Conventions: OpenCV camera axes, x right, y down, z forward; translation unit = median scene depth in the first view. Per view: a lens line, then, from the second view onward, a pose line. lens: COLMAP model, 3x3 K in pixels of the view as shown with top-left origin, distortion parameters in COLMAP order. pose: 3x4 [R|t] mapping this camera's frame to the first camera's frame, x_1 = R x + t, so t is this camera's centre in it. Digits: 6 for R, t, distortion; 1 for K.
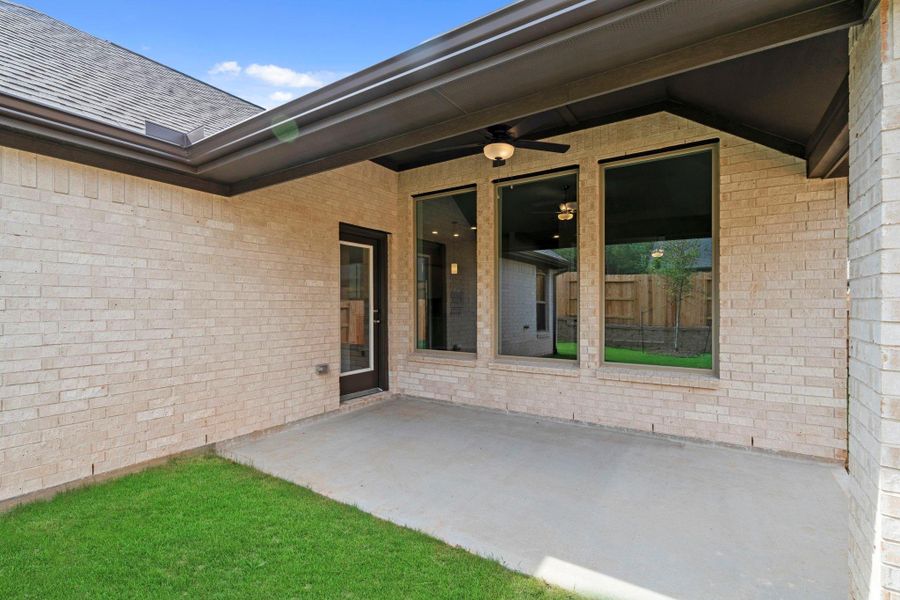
lens RADIAL K [[406.7, 0, 452.8], [0, 406.7, 303.0], [0, 0, 1]] dist [0.002775, 0.001034]
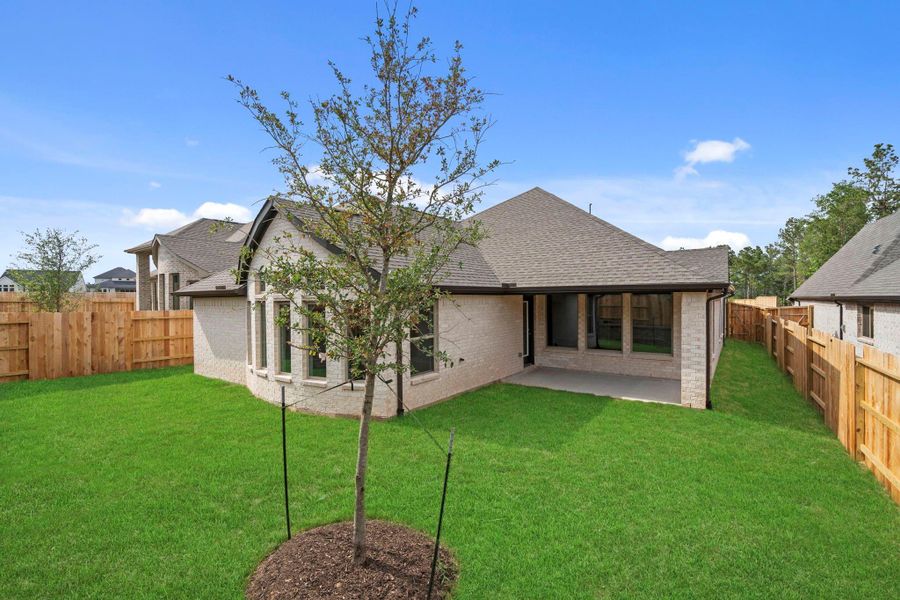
lens RADIAL K [[406.7, 0, 452.8], [0, 406.7, 303.0], [0, 0, 1]] dist [0.002775, 0.001034]
pose [[0.999365, -0.005292, -0.035245, -0.598212], [0.005851, 0.999858, 0.015789, -0.186320], [0.035157, -0.015985, 0.999254, -1.435800]]
